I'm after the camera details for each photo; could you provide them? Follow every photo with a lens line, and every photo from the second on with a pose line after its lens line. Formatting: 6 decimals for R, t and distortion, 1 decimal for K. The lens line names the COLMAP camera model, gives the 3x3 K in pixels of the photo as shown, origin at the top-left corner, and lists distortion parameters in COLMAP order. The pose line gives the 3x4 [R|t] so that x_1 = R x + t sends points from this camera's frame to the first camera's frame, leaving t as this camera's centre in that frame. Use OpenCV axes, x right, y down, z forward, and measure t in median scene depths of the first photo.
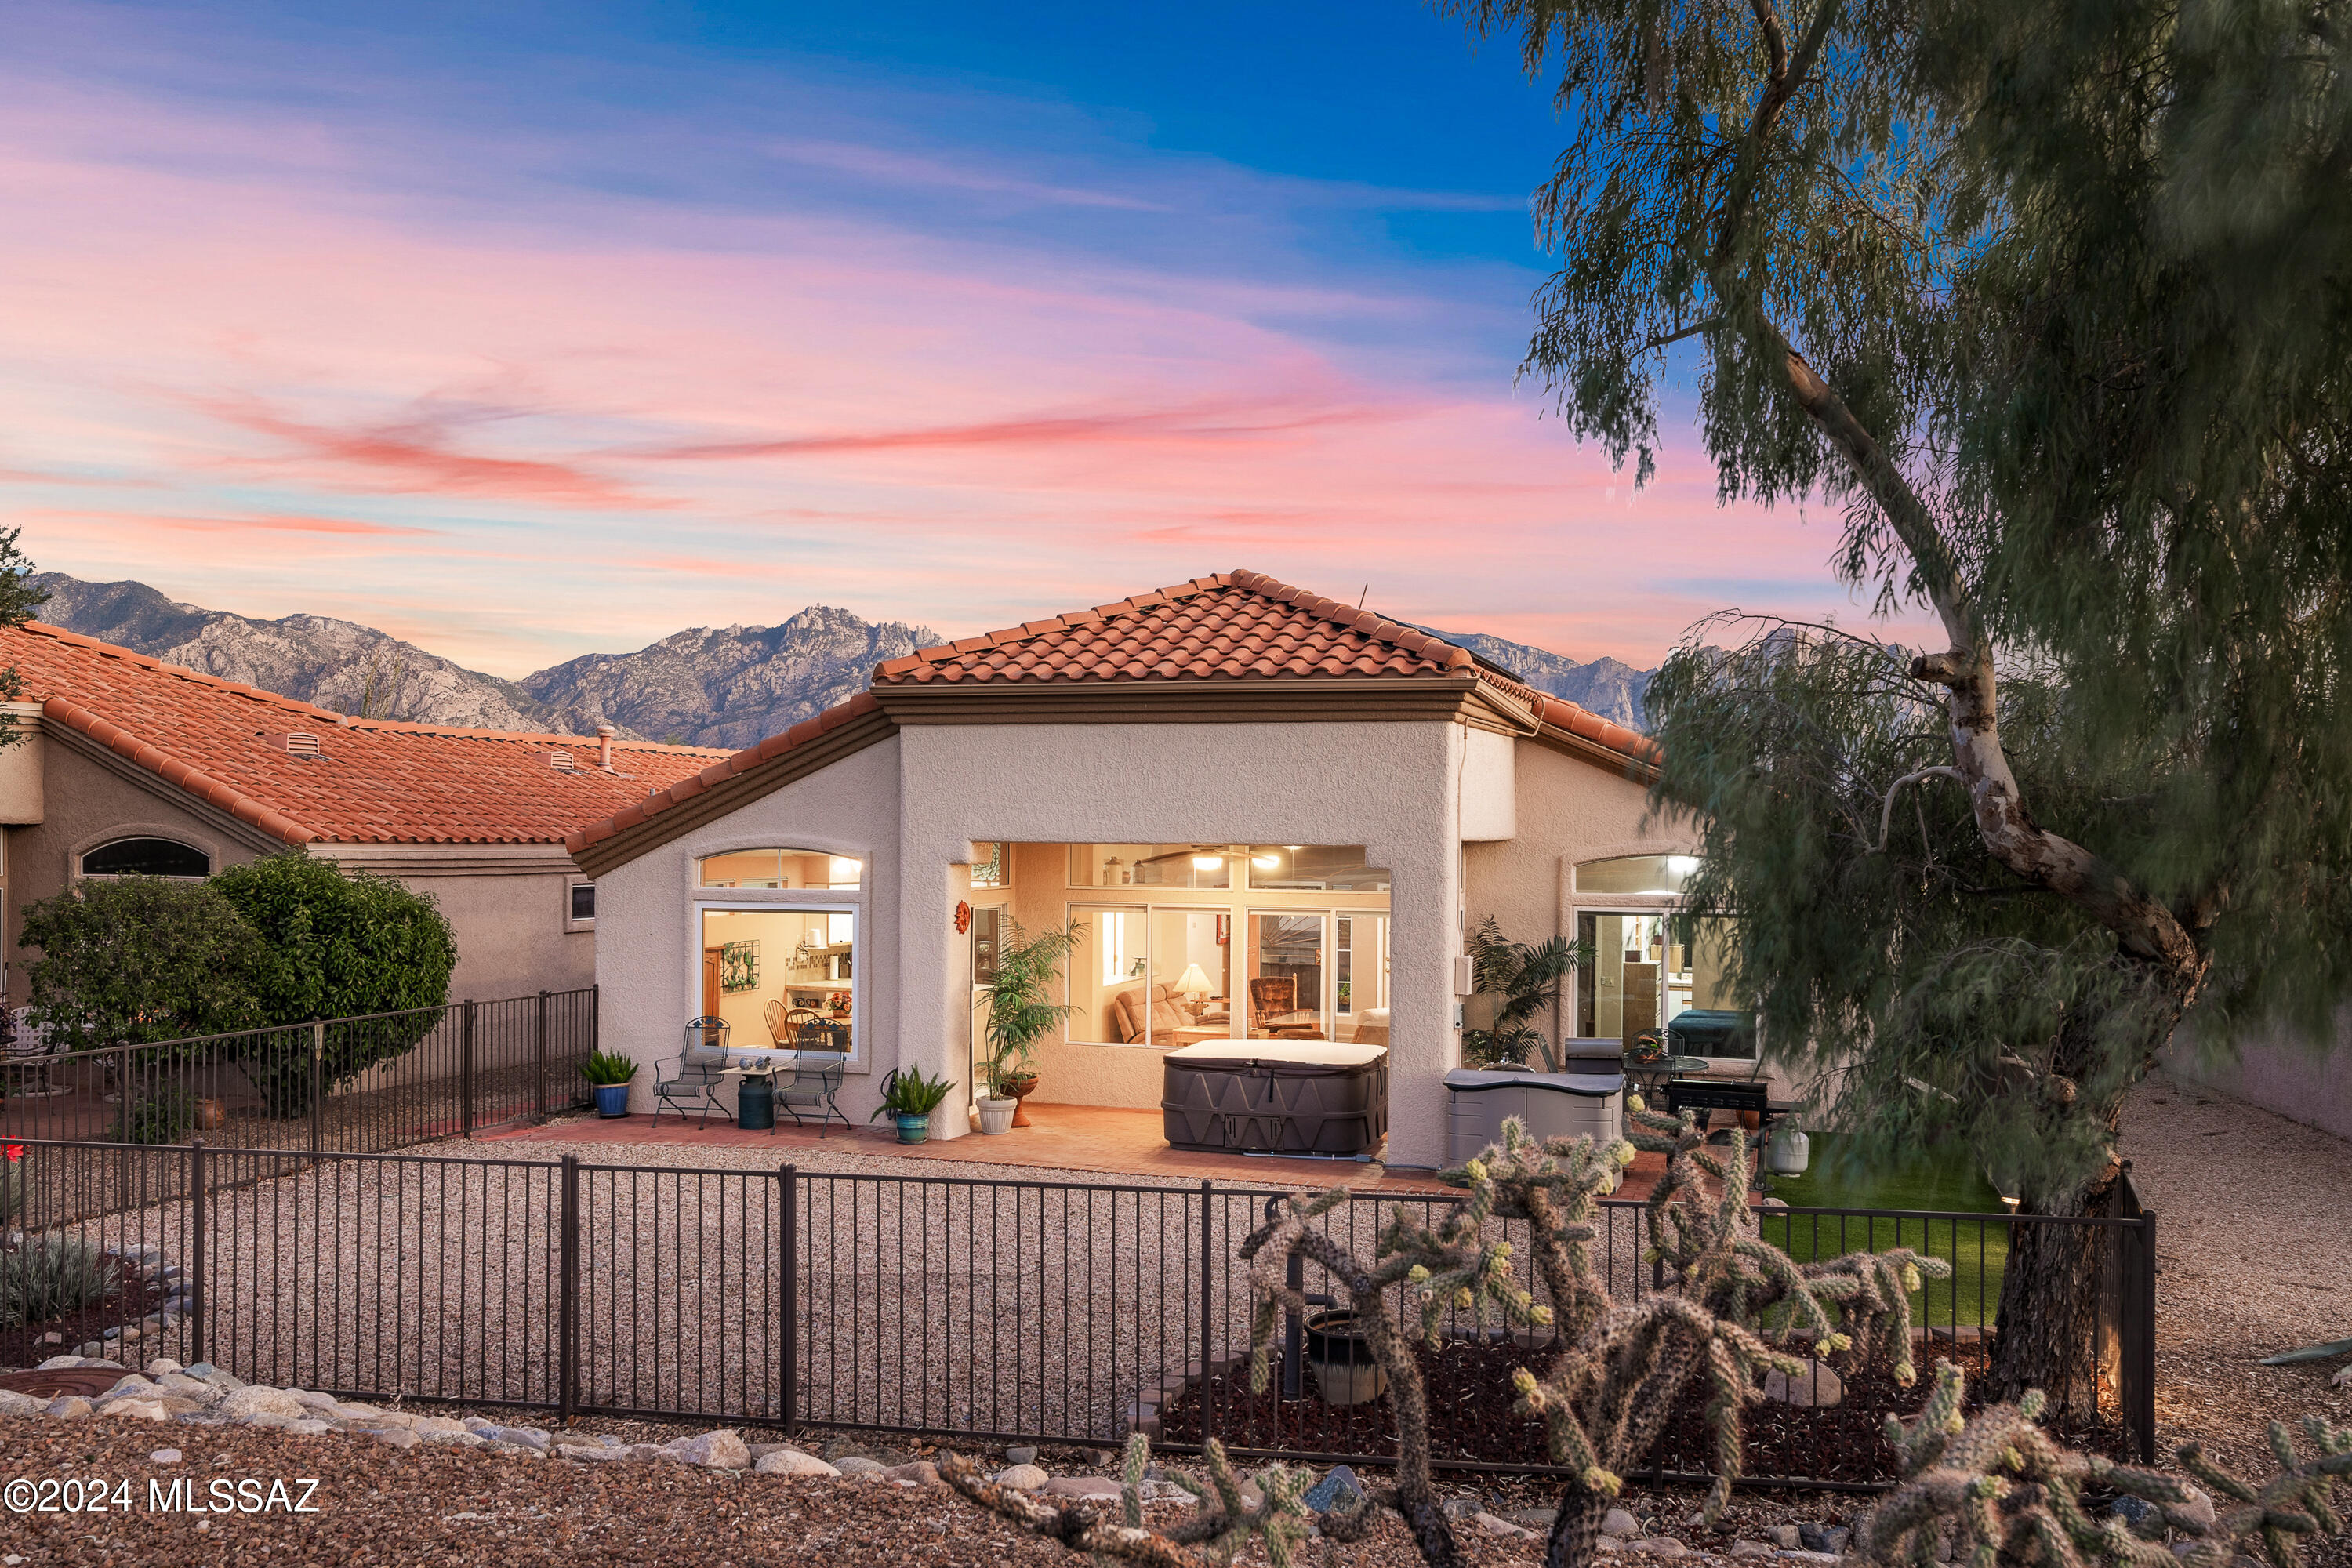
lens RADIAL K [[1933.8, 0, 1113.5], [0, 1933.8, 870.7], [0, 0, 1]] dist [0.004289, -0.000629]
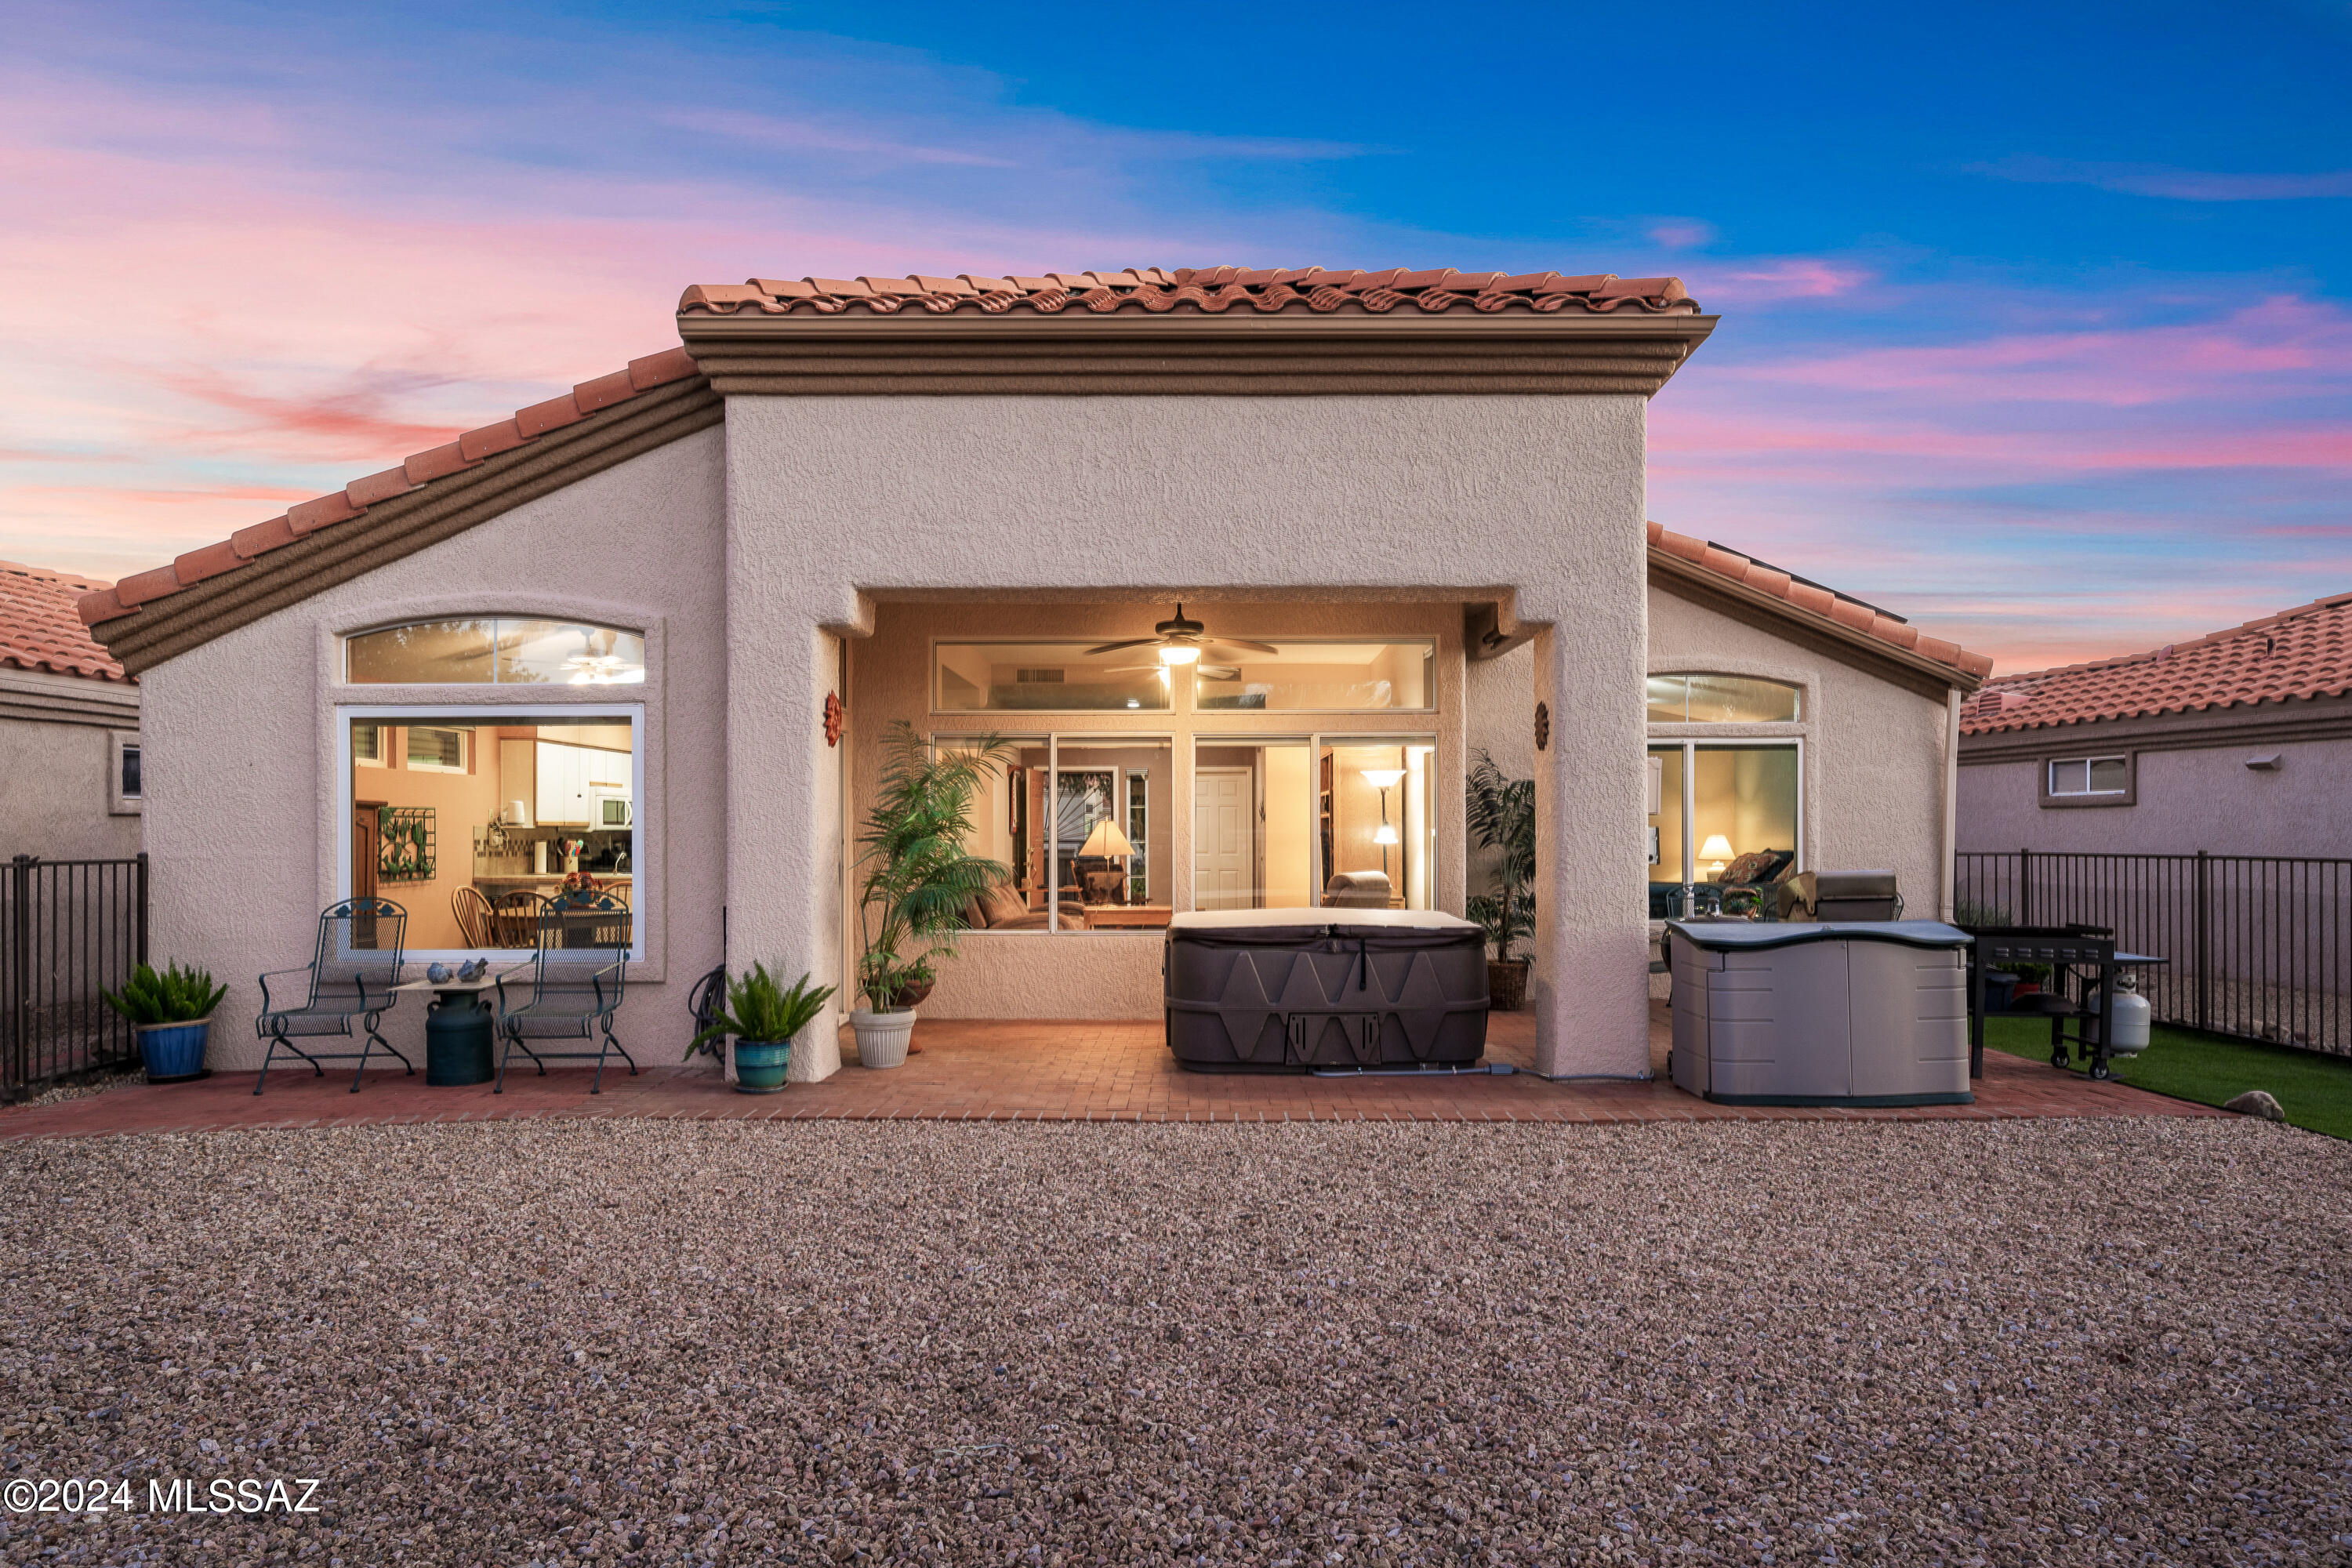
lens RADIAL K [[1426.6, 0, 1170.2], [0, 1426.6, 834.8], [0, 0, 1]] dist [-0.000236, -0.000422]
pose [[0.945297, -0.009286, 0.326079, -0.121541], [0.014195, 0.999819, -0.012680, 0.066465], [-0.325902, 0.016615, 0.945257, 0.520439]]
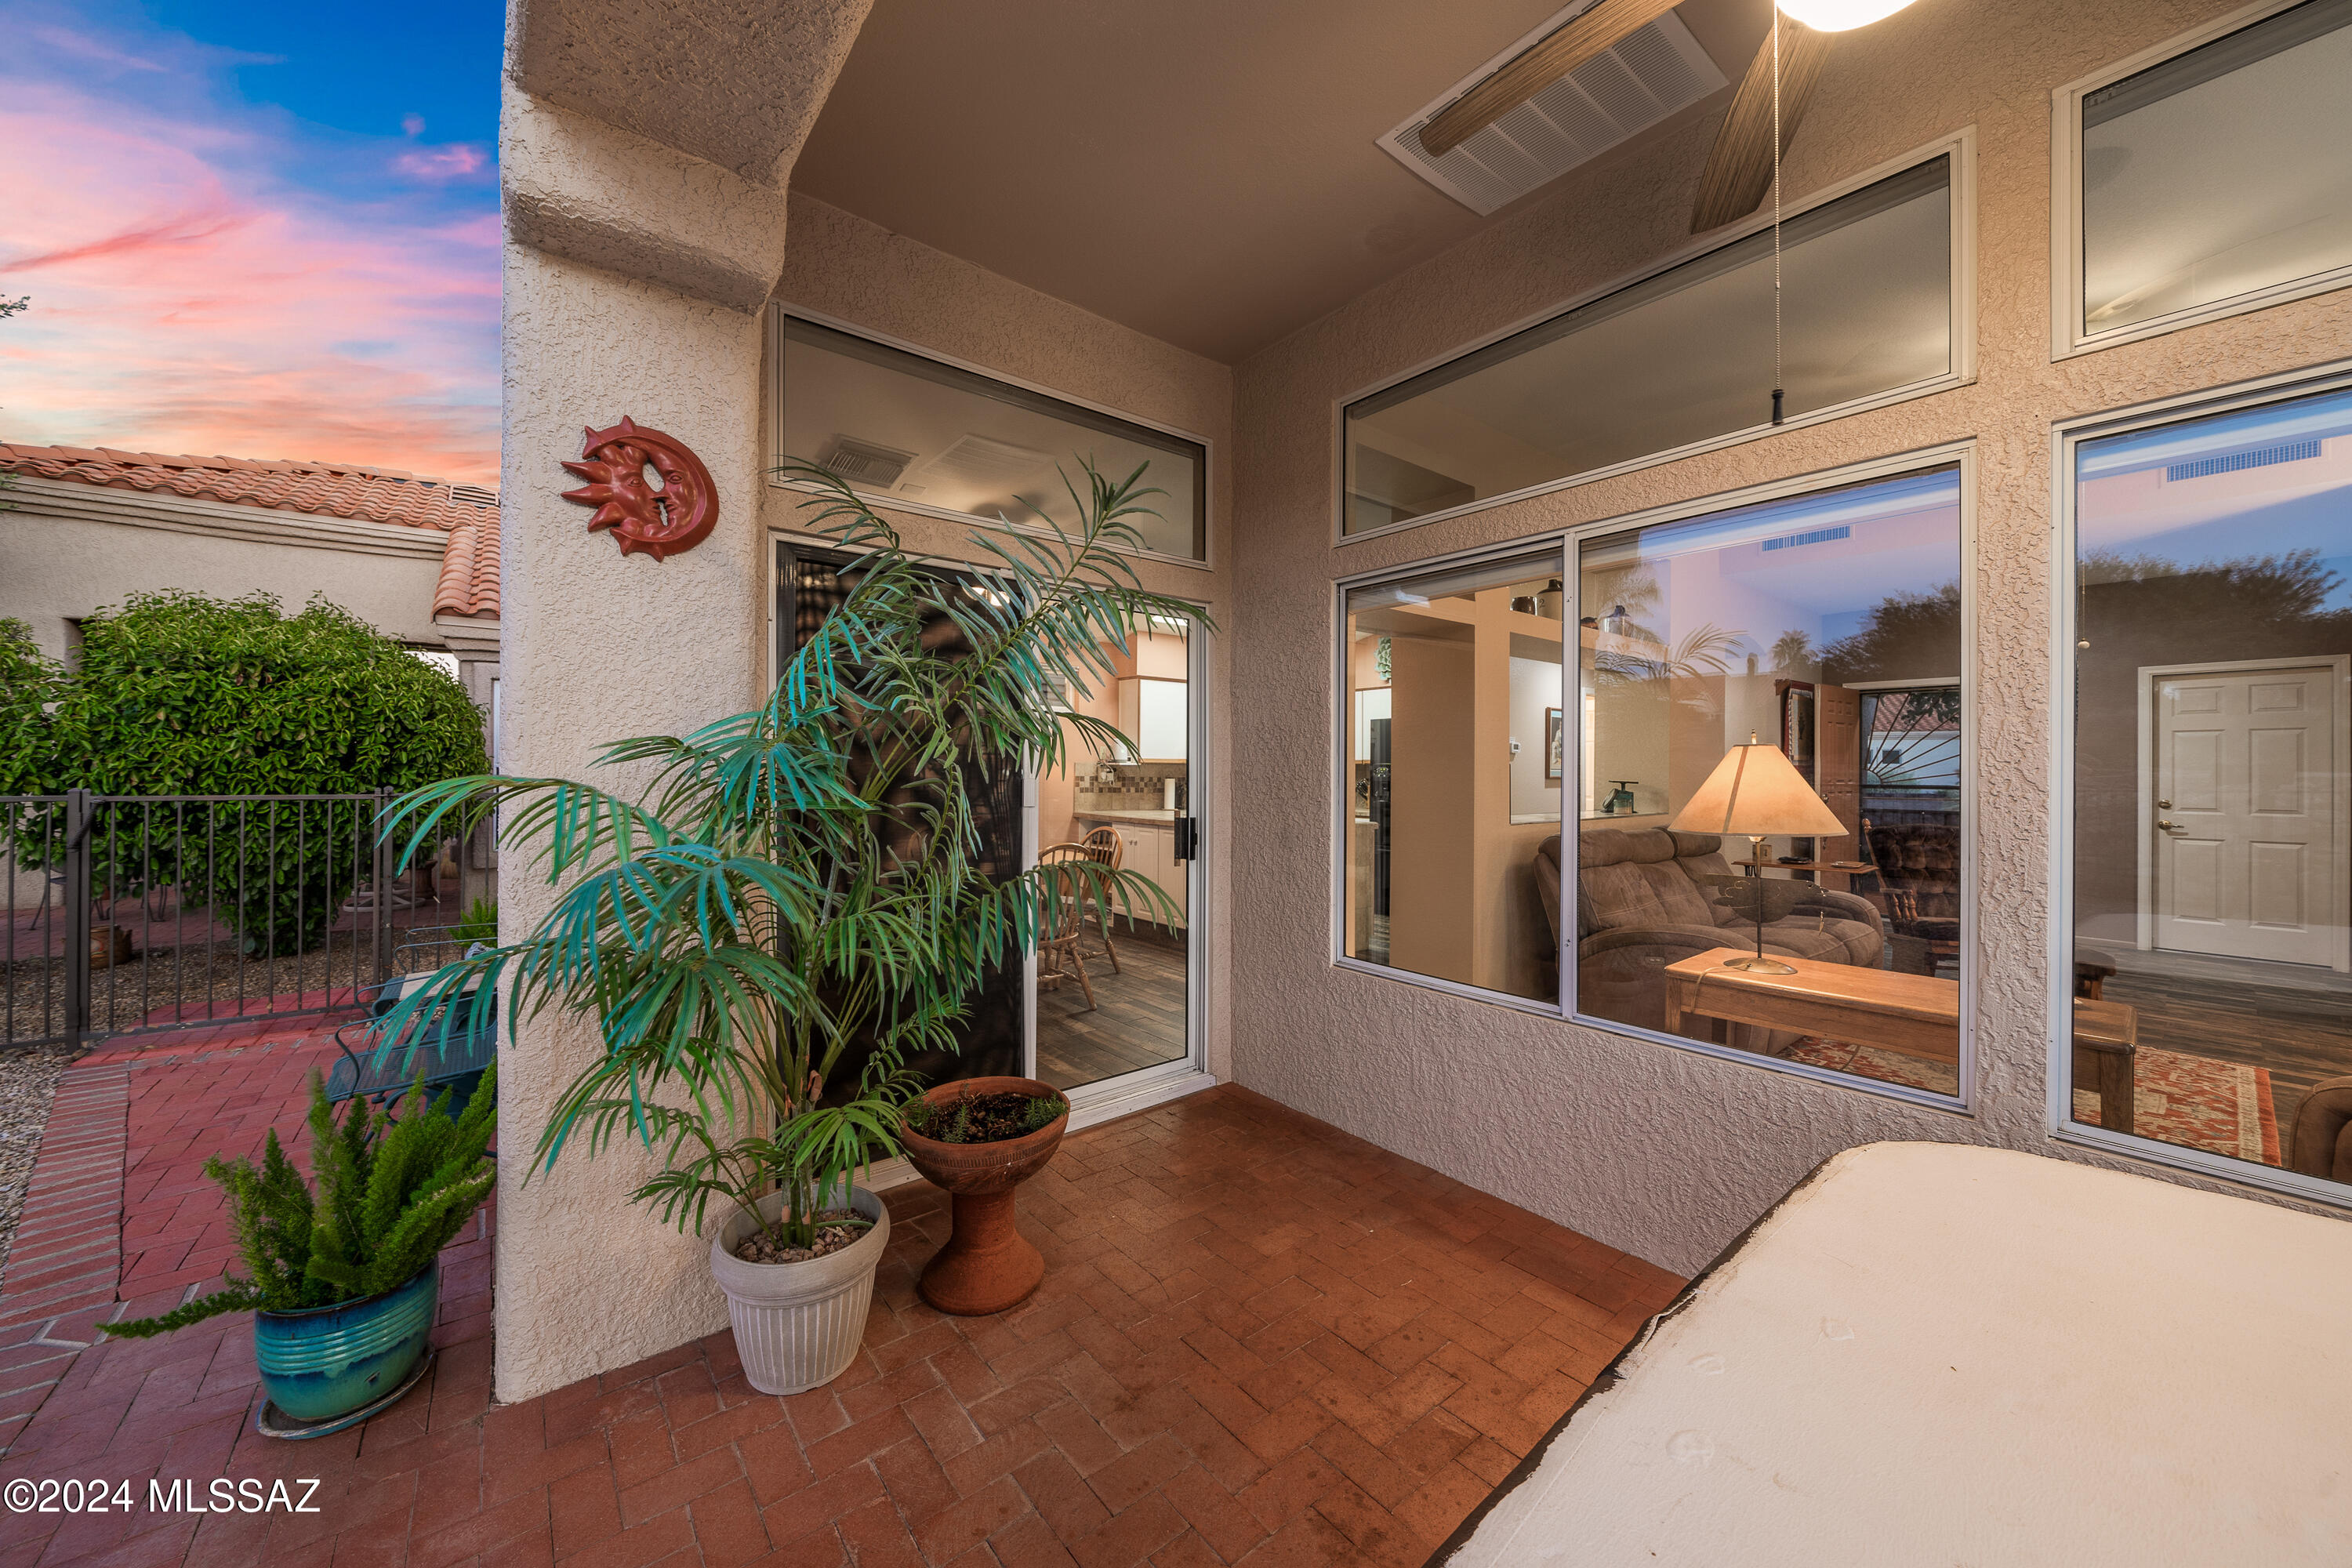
lens RADIAL K [[827.7, 0, 1138.4], [0, 827.7, 769.3], [0, 0, 1]] dist [0.000919, 0.000051]
pose [[0.837799, -0.005823, -0.545947, 0.033276], [-0.006305, 0.999773, -0.020340, 0.060323], [0.545942, 0.020483, 0.837573, 0.919189]]
